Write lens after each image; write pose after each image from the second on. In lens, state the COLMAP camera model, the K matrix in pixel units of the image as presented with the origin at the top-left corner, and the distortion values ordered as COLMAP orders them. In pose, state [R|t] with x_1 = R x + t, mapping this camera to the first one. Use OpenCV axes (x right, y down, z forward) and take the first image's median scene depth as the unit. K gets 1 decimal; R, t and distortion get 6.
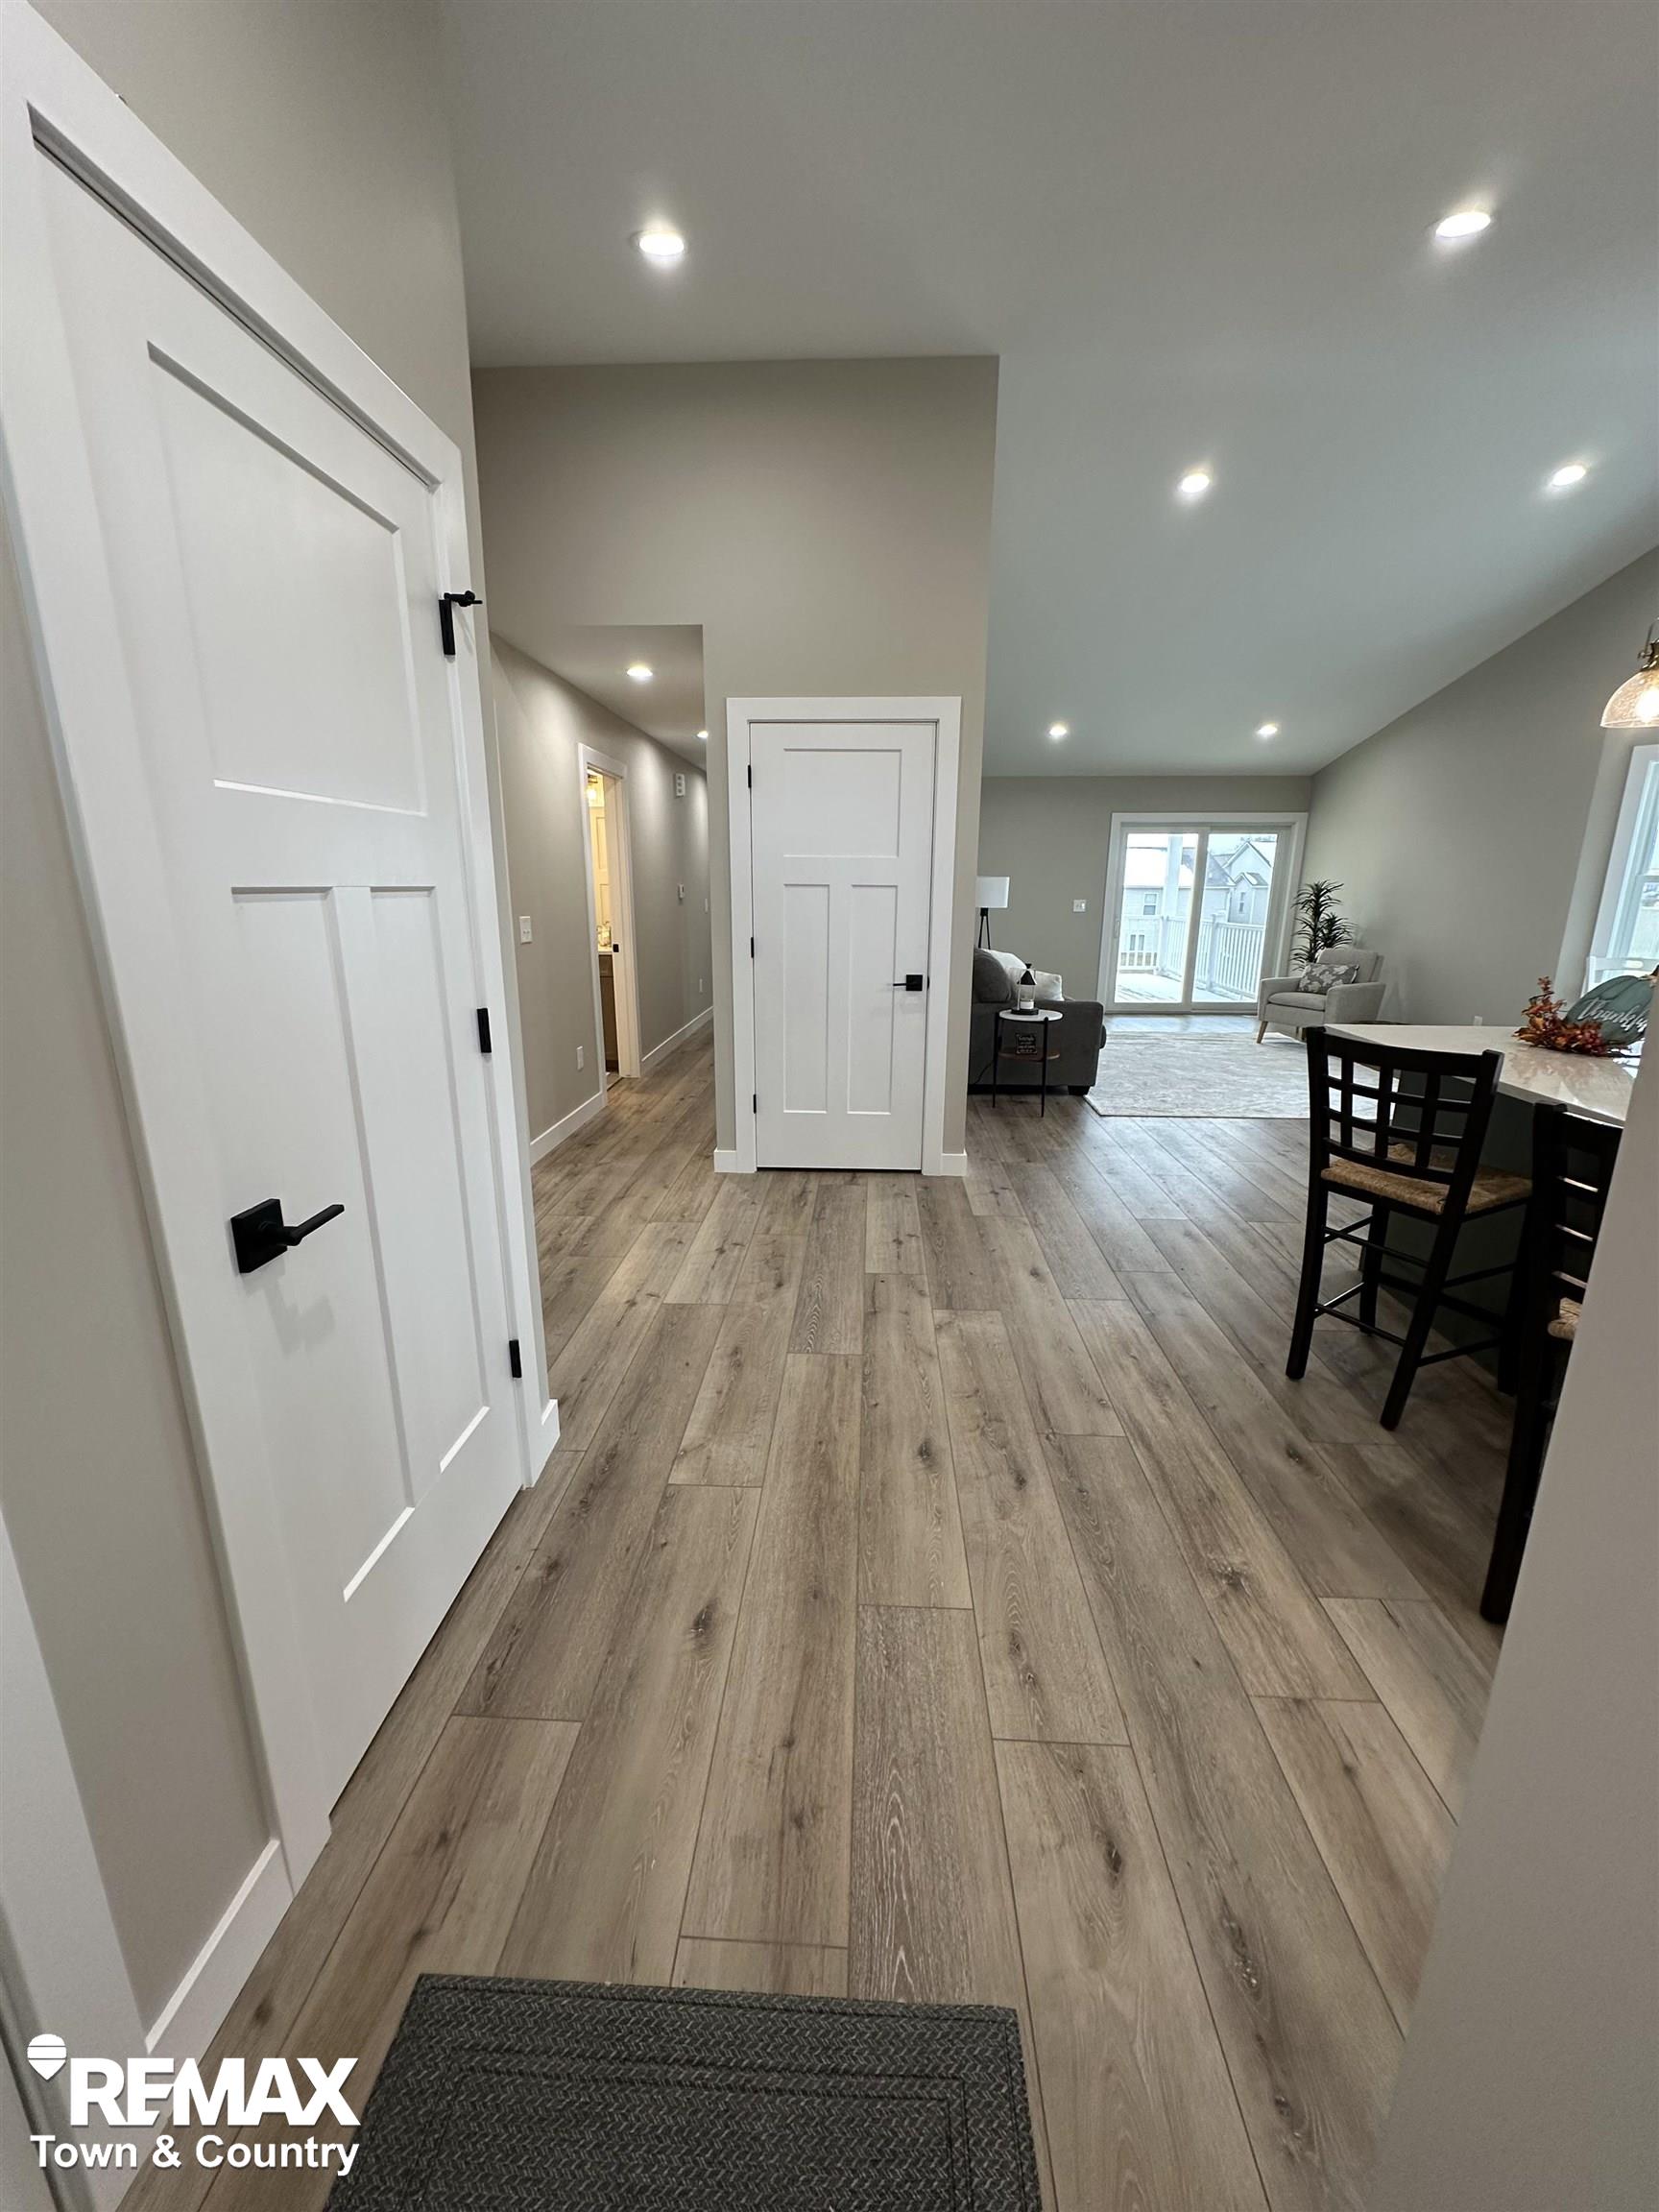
lens RADIAL K [[876.2, 0, 826.1], [0, 876.2, 1105.0], [0, 0, 1]] dist [-0.003236, 0.001962]
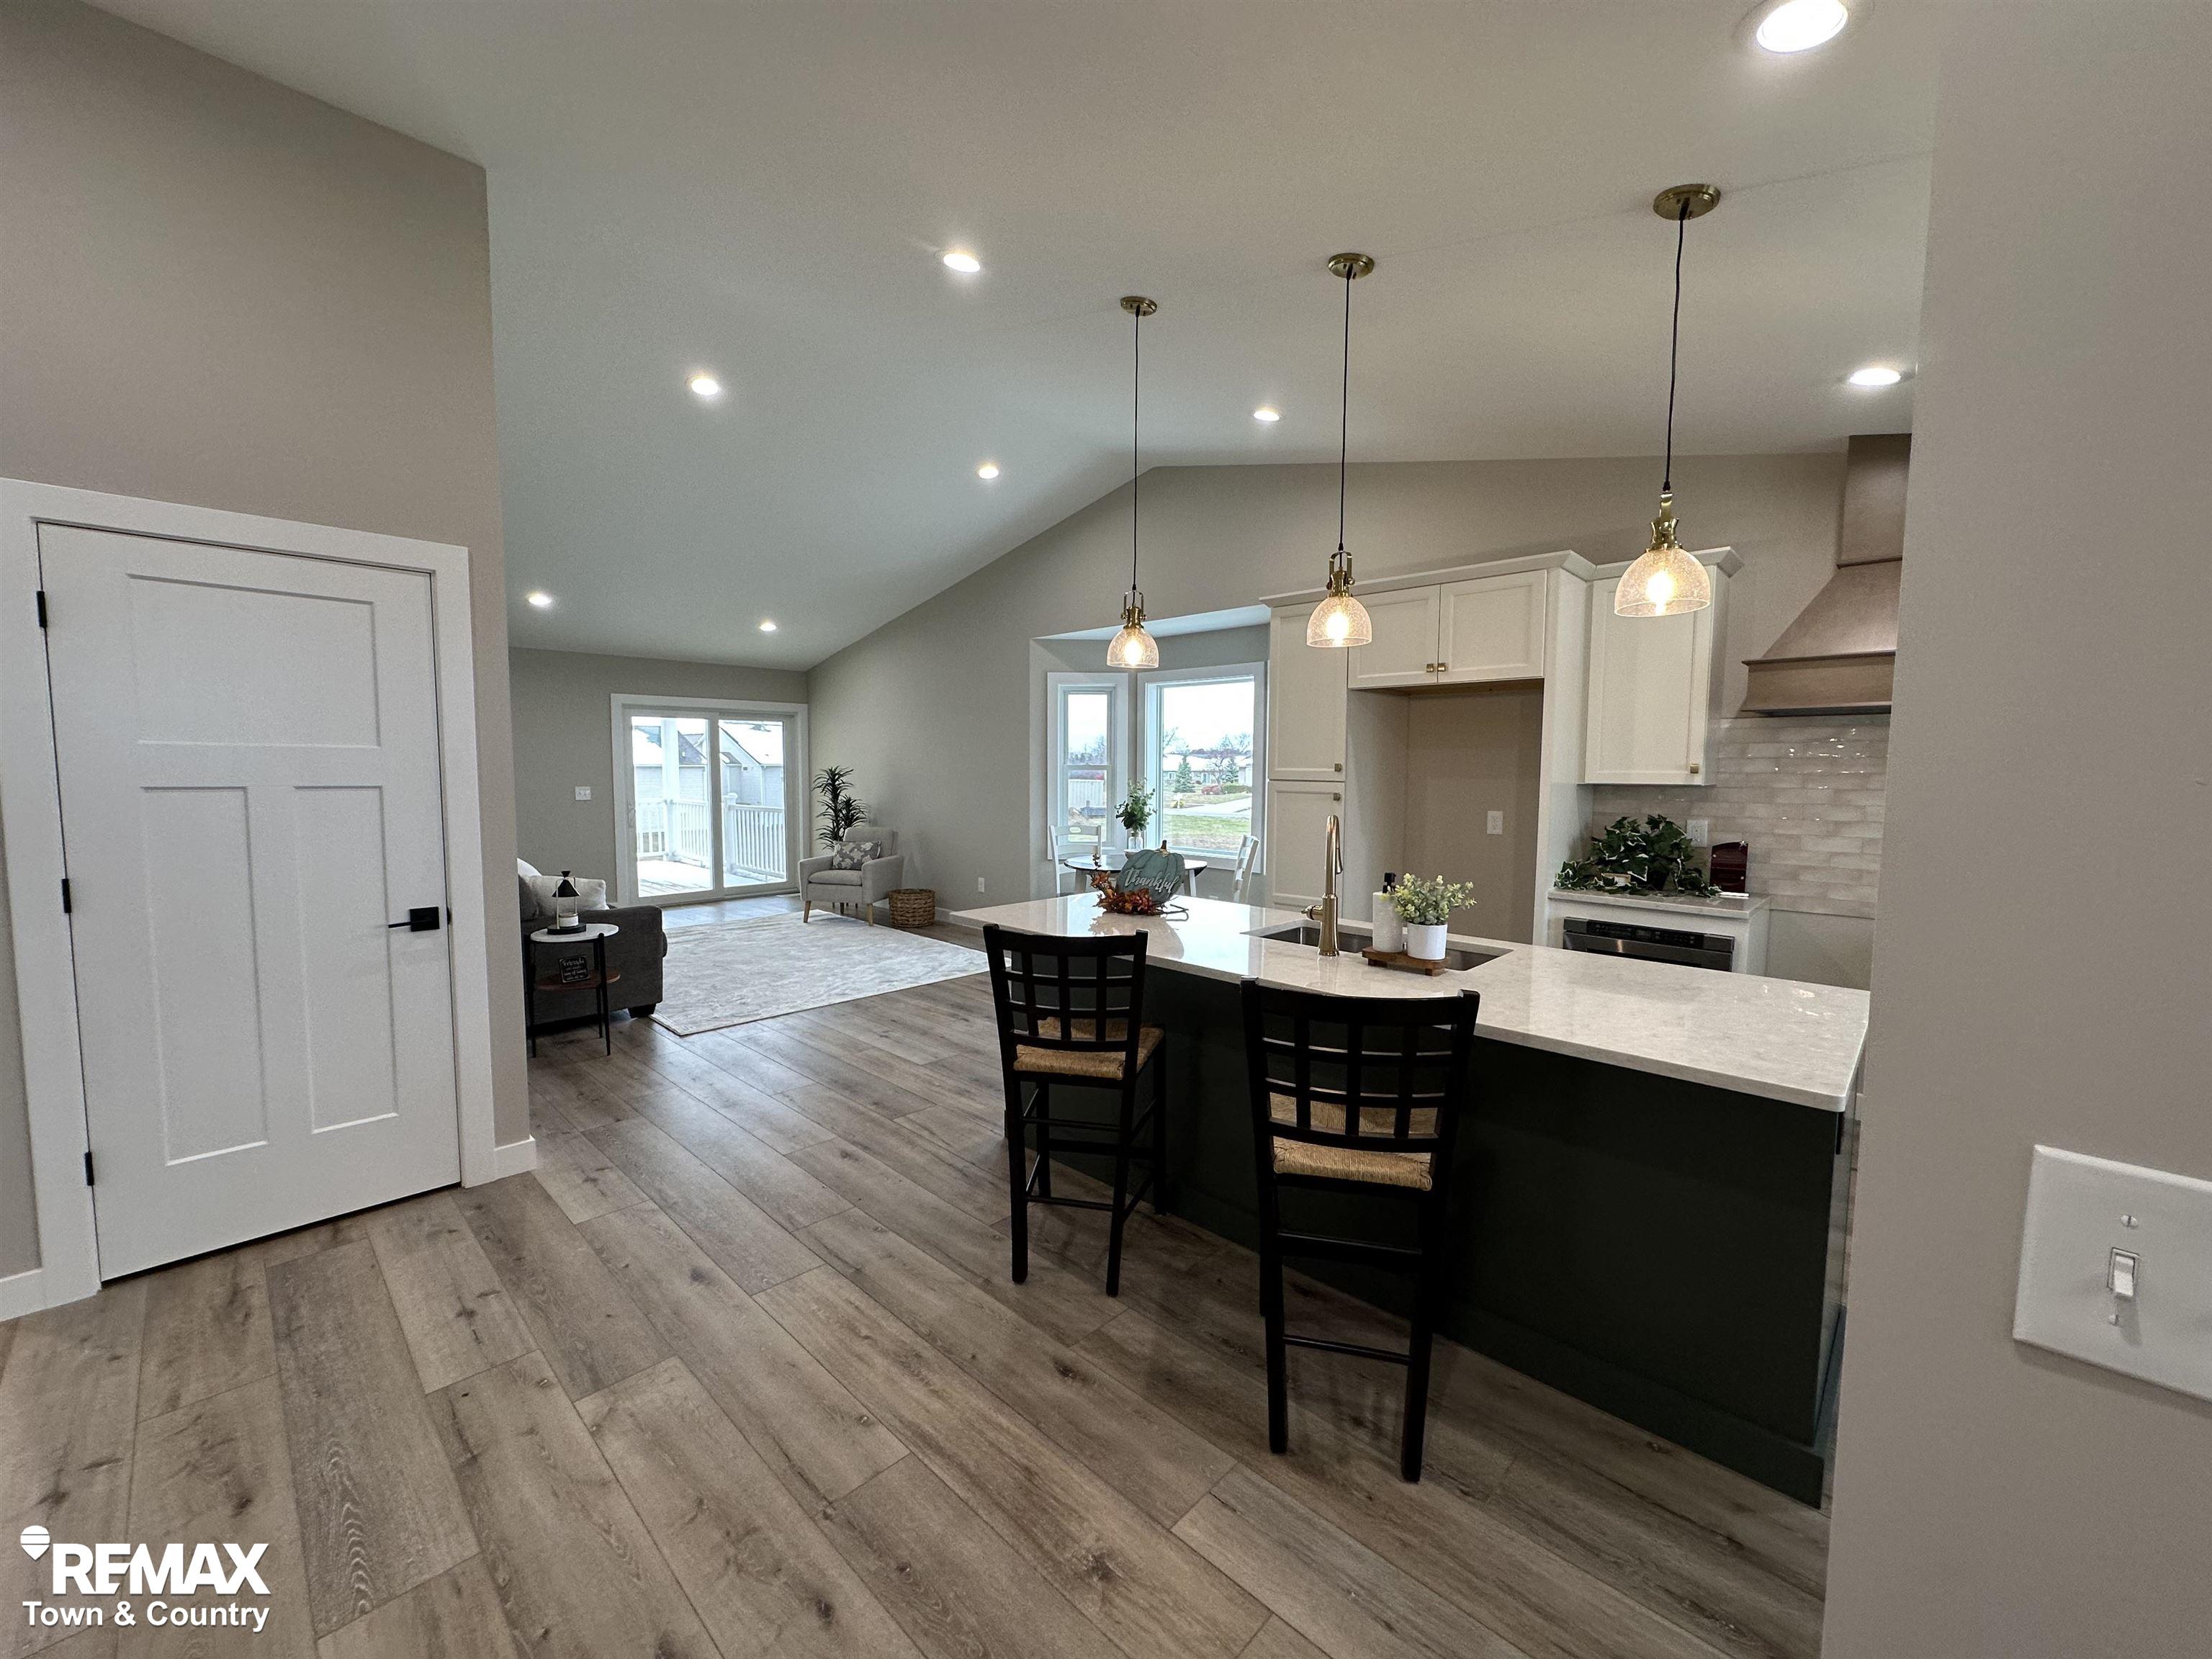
lens RADIAL K [[876.2, 0, 1105.5], [0, 876.2, 832.3], [0, 0, 1]] dist [-0.003236, 0.001962]
pose [[0.655742, -0.059143, 0.752665, -0.092394], [0.183219, 0.979592, -0.082651, -0.068264], [-0.732416, 0.192100, 0.653195, 0.167994]]
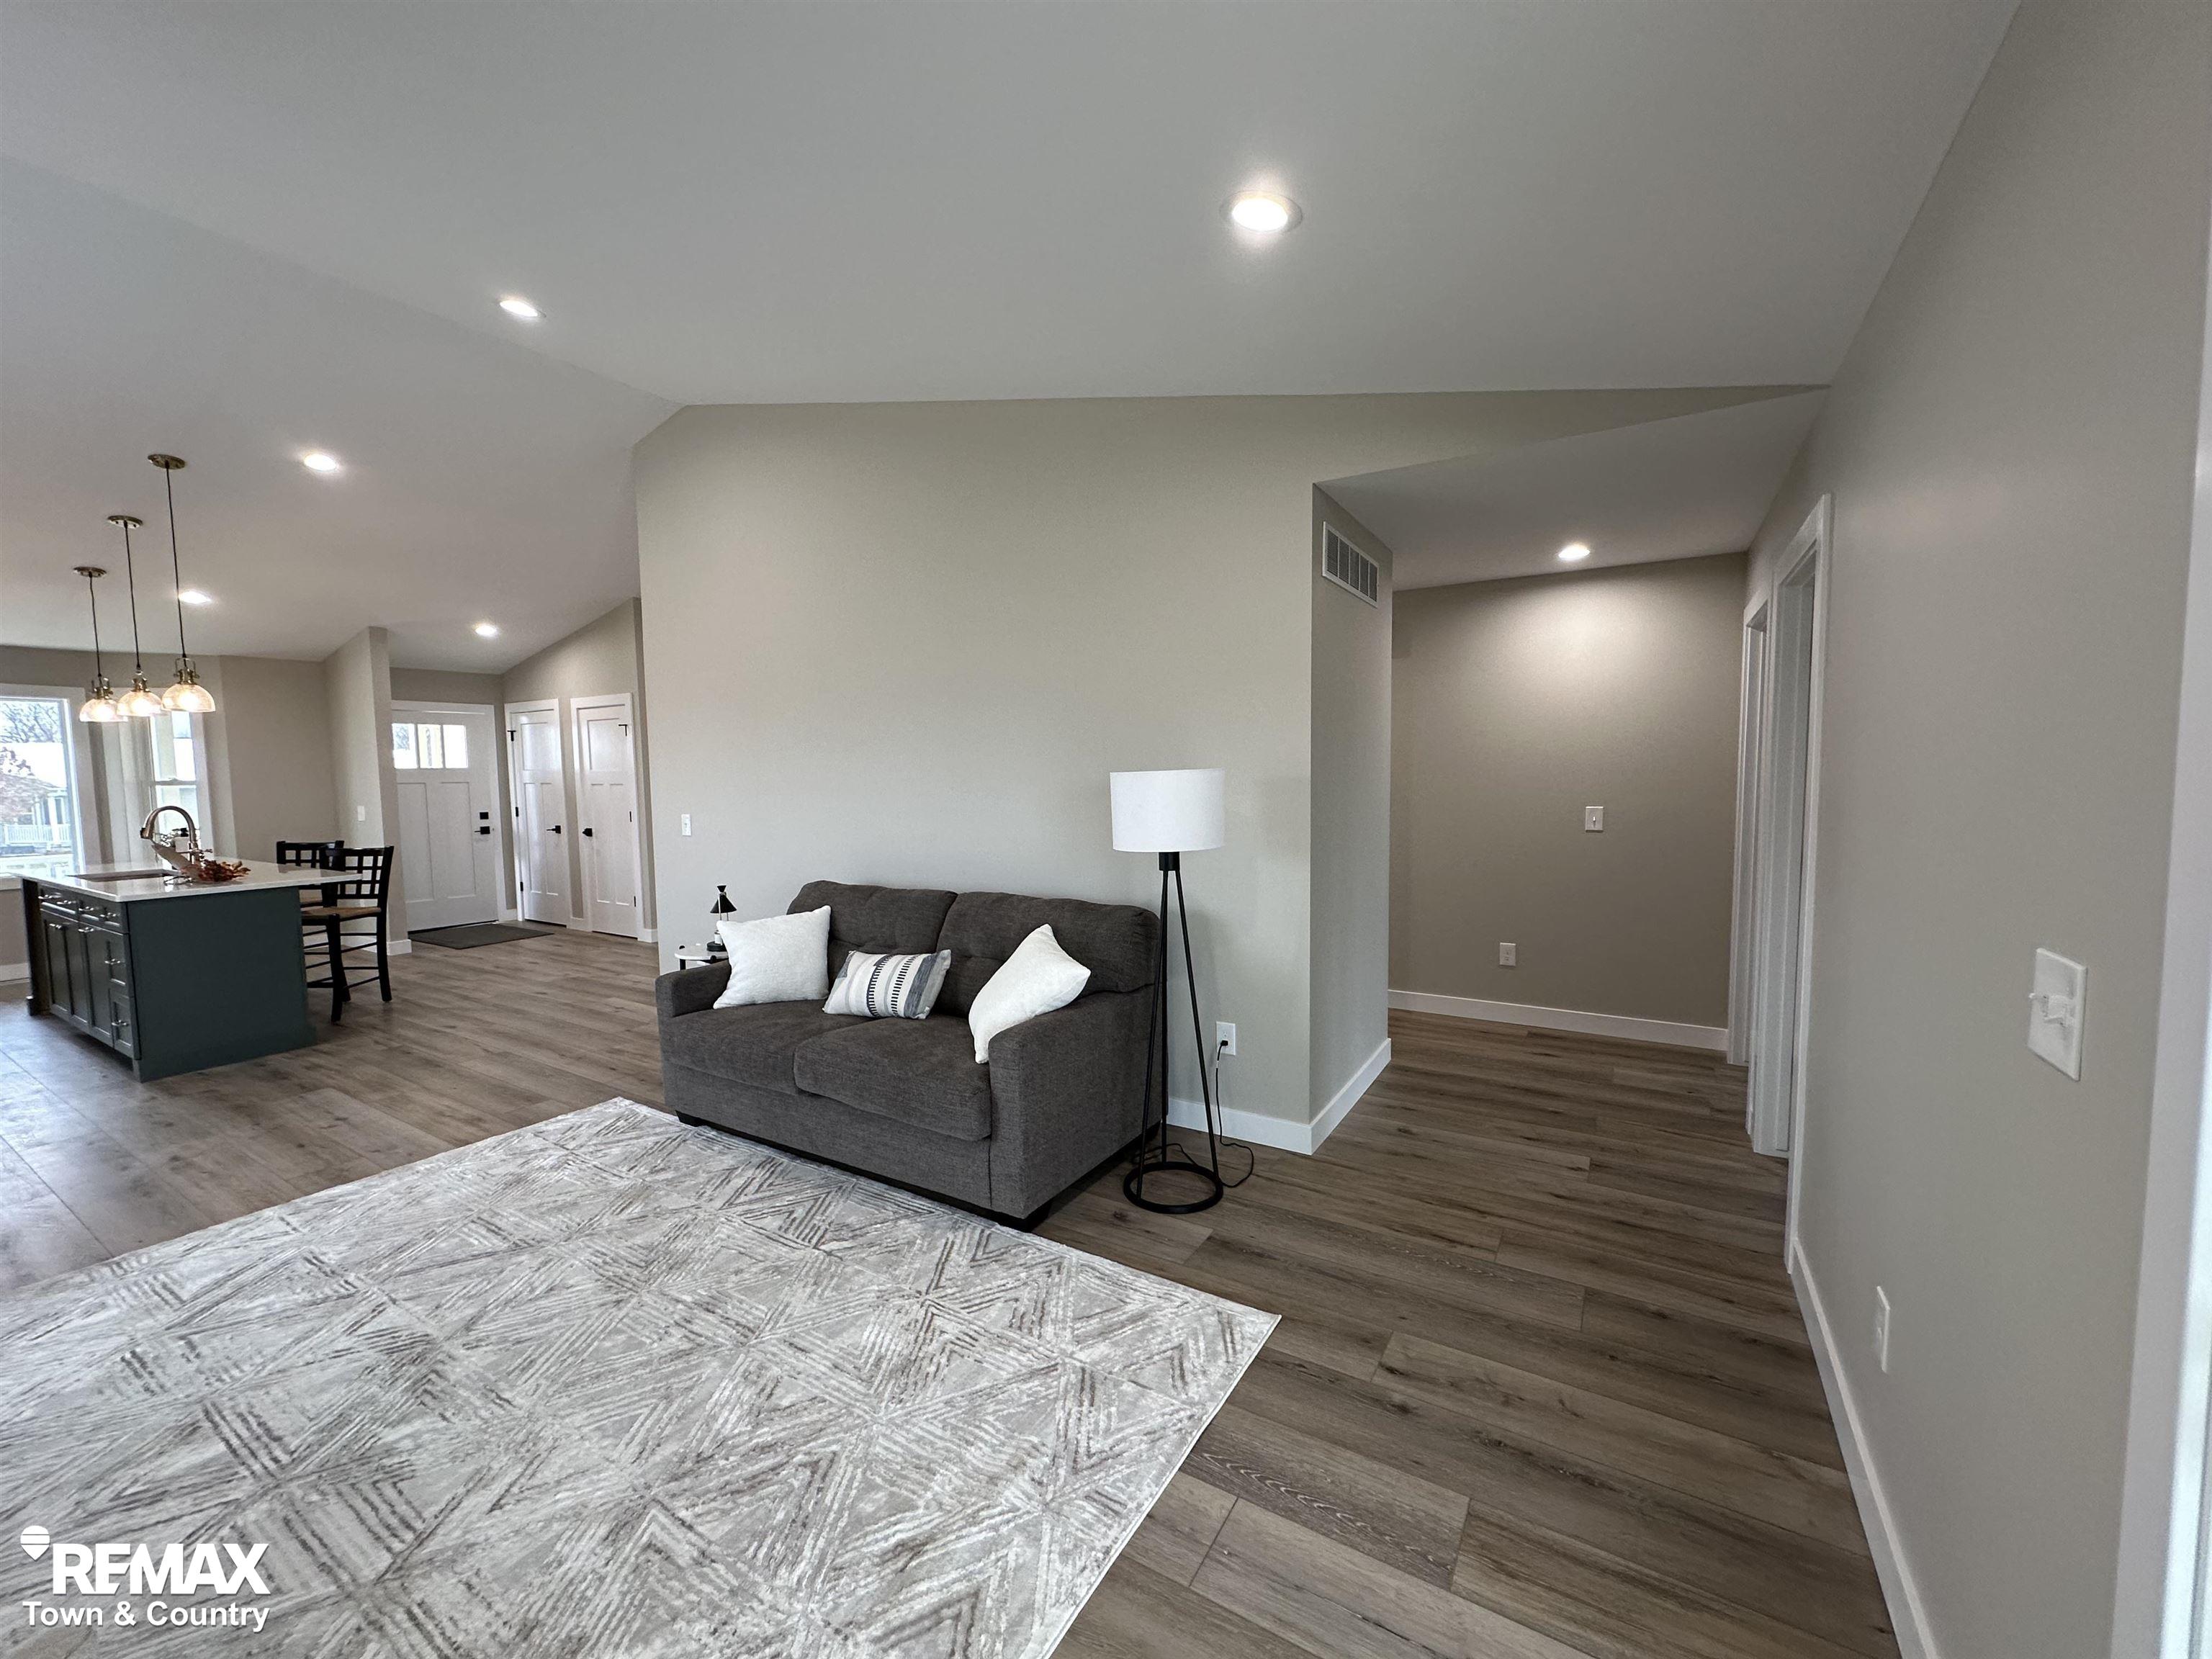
lens RADIAL K [[876.2, 0, 1107.3], [0, 876.2, 829.8], [0, 0, 1]] dist [-0.003236, 0.001962]
pose [[-0.473329, 0.062946, -0.878634, 1.375807], [-0.204937, 0.962206, 0.179335, -0.767349], [0.856715, 0.264949, -0.442540, 2.962729]]
